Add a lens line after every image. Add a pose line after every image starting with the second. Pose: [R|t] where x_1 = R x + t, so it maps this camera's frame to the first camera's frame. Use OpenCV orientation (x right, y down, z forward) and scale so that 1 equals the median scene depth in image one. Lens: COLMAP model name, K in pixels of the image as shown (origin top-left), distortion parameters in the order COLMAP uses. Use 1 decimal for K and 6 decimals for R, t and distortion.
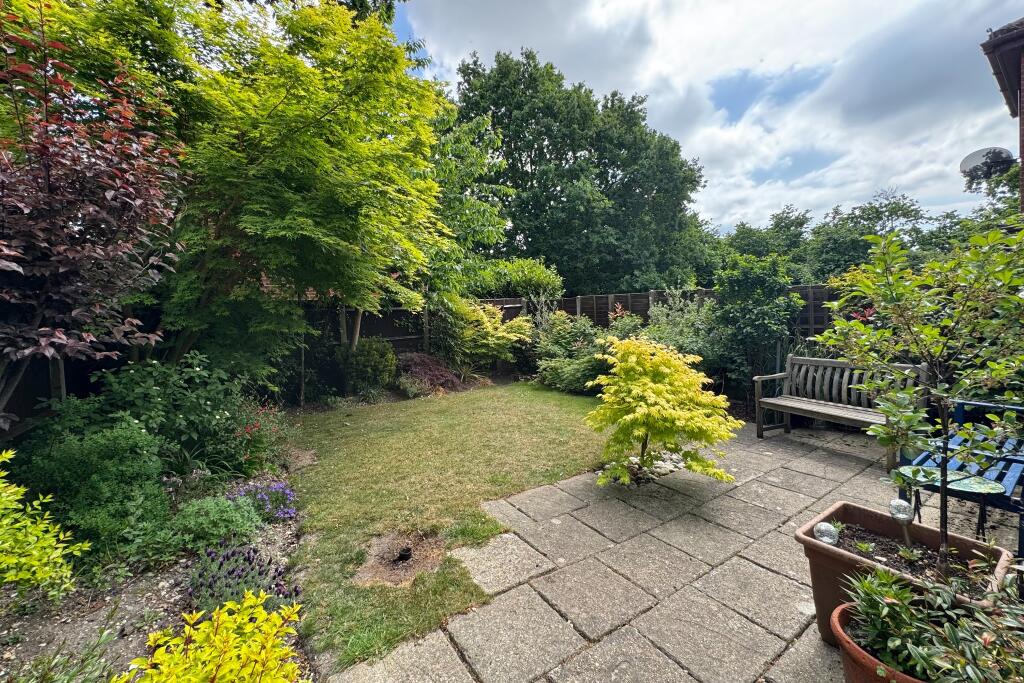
lens RADIAL K [[403.8, 0, 513.0], [0, 403.8, 335.1], [0, 0, 1]] dist [-0.001033, -0.000063]
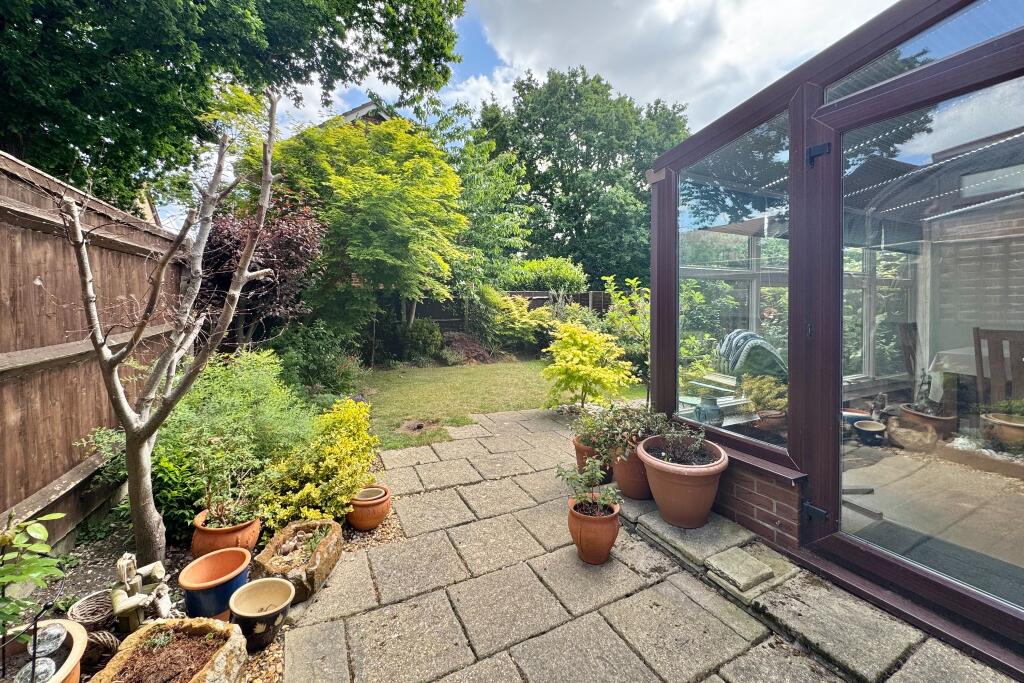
lens RADIAL K [[403.8, 0, 513.5], [0, 403.8, 321.2], [0, 0, 1]] dist [-0.001033, -0.000063]
pose [[0.988261, 0.041195, -0.147118, 0.118395], [-0.042230, 0.999100, -0.003919, 0.006764], [0.146825, 0.010085, 0.989111, -0.230705]]
